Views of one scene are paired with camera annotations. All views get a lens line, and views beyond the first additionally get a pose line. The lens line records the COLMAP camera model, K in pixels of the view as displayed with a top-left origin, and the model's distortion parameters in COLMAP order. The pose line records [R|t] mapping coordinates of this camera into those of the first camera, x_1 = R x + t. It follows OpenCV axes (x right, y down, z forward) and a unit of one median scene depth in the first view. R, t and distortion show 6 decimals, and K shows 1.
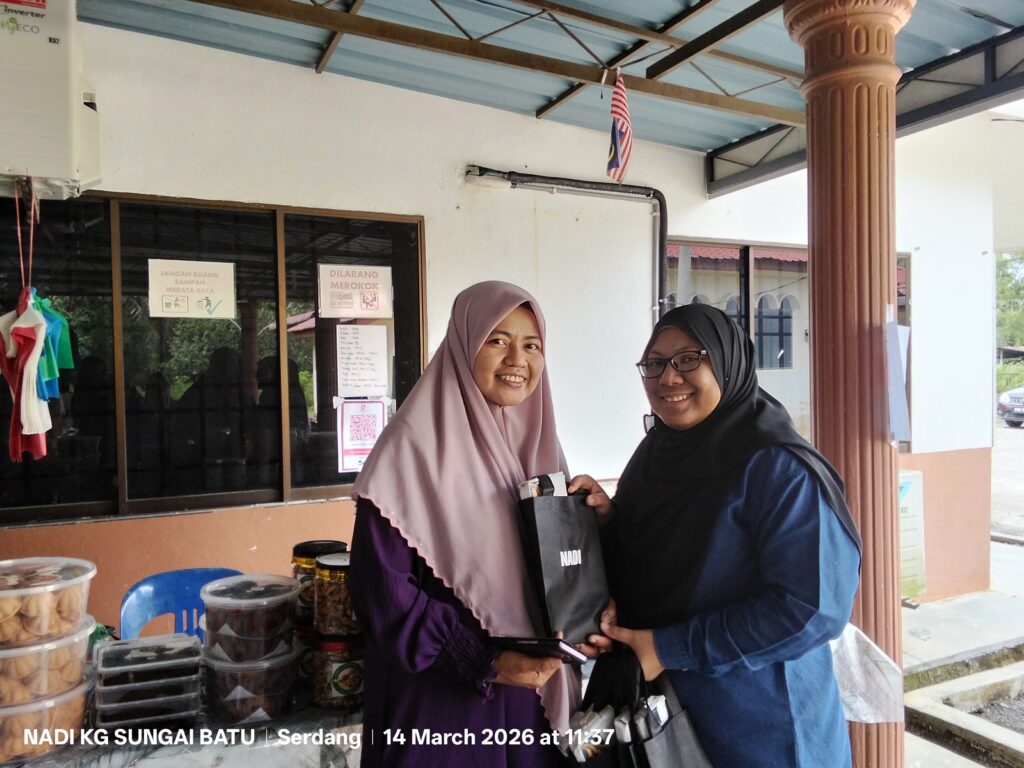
lens RADIAL K [[810.3, 0, 516.2], [0, 810.3, 379.4], [0, 0, 1]] dist [0.056615, -0.098605]
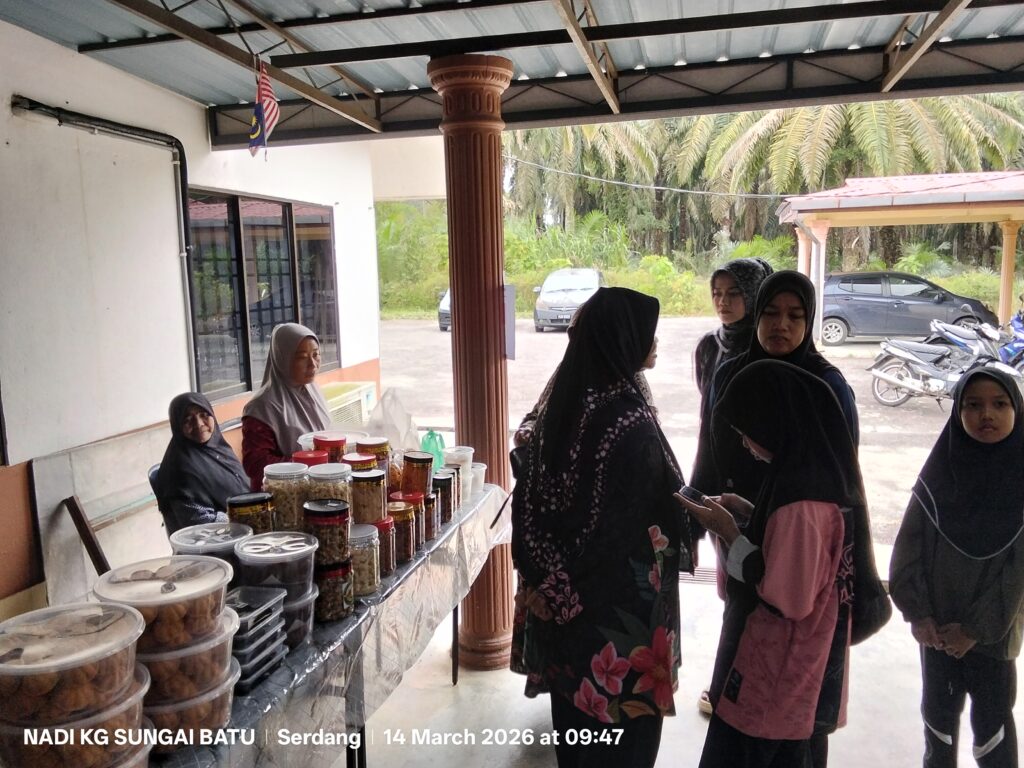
lens RADIAL K [[810.3, 0, 516.2], [0, 810.3, 379.4], [0, 0, 1]] dist [0.056615, -0.098605]
pose [[0.631398, -0.106377, 0.768128, -0.407525], [0.021113, 0.992537, 0.120101, -0.048669], [-0.775172, -0.059614, 0.628932, -0.001424]]
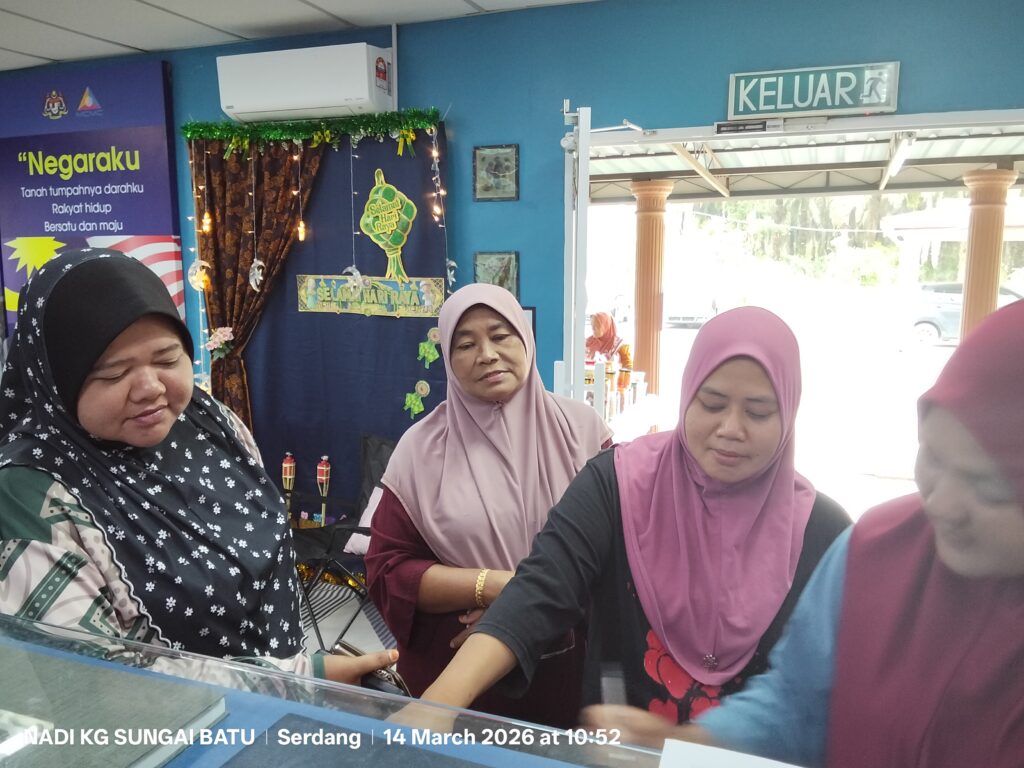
lens RADIAL K [[810.3, 0, 516.2], [0, 810.3, 379.4], [0, 0, 1]] dist [0.056615, -0.098605]
pose [[0.731833, -0.080524, 0.676710, -1.130488], [-0.004098, 0.992457, 0.122527, -0.071090], [-0.681472, -0.092442, 0.725982, -0.483276]]
